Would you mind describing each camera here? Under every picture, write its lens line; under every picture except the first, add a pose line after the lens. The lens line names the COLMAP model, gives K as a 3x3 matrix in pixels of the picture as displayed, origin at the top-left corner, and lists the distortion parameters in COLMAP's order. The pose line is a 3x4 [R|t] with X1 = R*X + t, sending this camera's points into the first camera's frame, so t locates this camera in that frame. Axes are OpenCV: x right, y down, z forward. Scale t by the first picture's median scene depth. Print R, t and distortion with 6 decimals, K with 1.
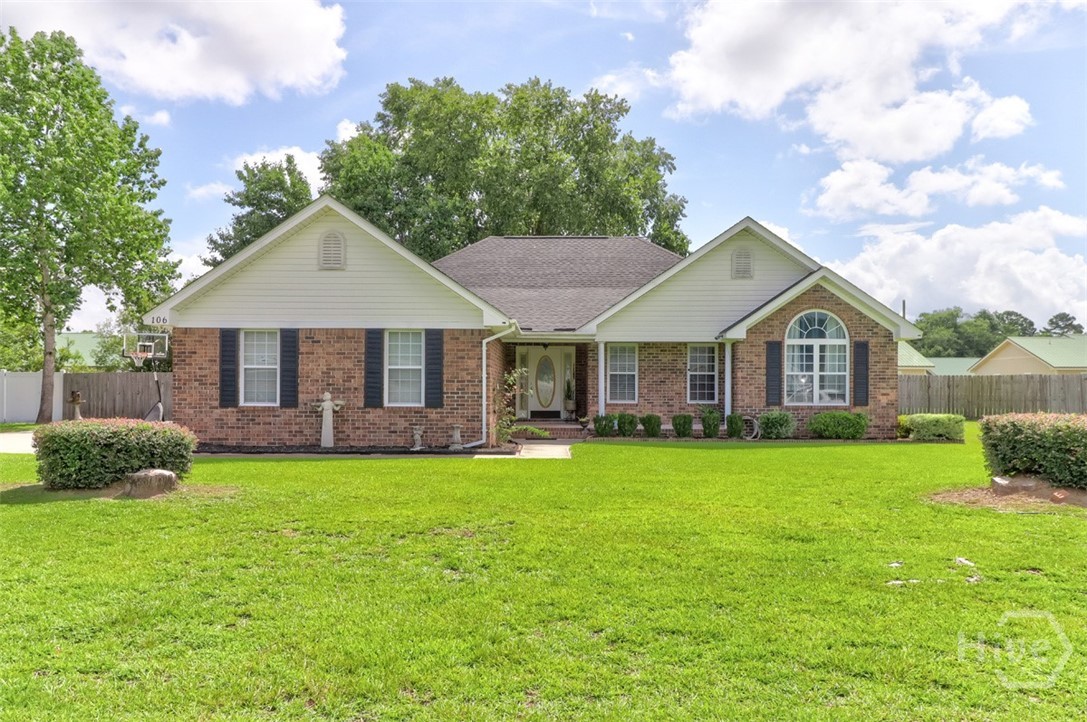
lens RADIAL K [[695.0, 0, 543.3], [0, 695.0, 360.2], [0, 0, 1]] dist [-0.001758, 0.002210]
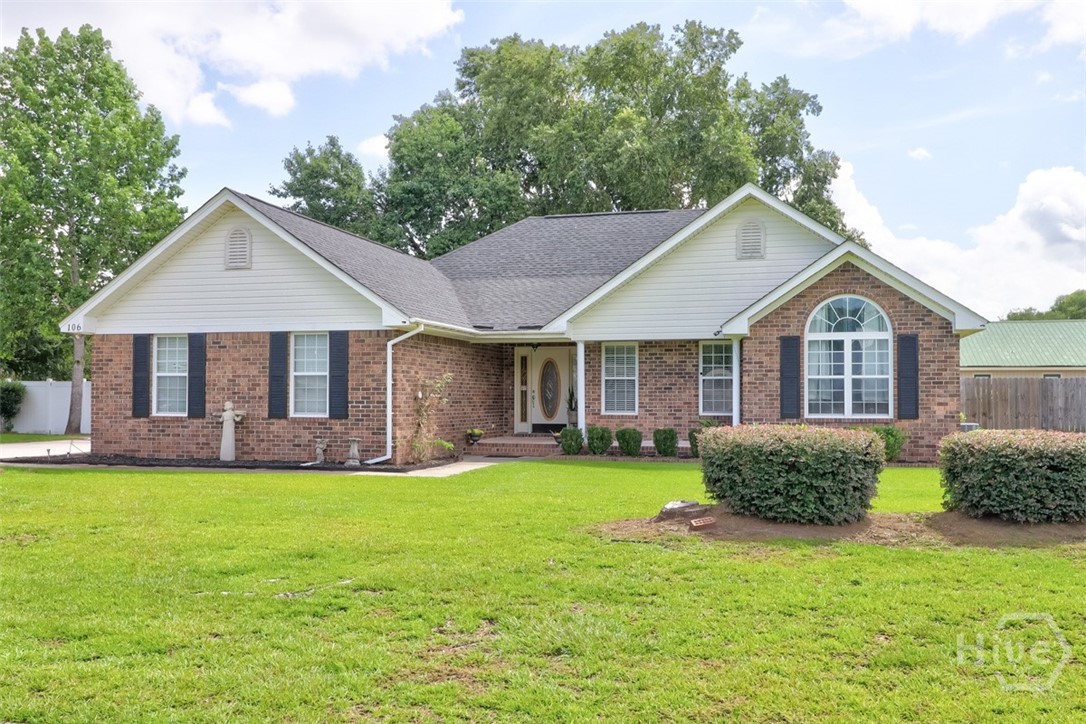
lens RADIAL K [[844.9, 0, 542.3], [0, 844.9, 365.2], [0, 0, 1]] dist [0.007736, 0.010476]
pose [[0.972237, -0.010653, -0.233756, 0.285000], [0.011224, 0.999936, 0.001114, 0.001130], [0.233730, -0.003707, 0.972295, 0.002623]]
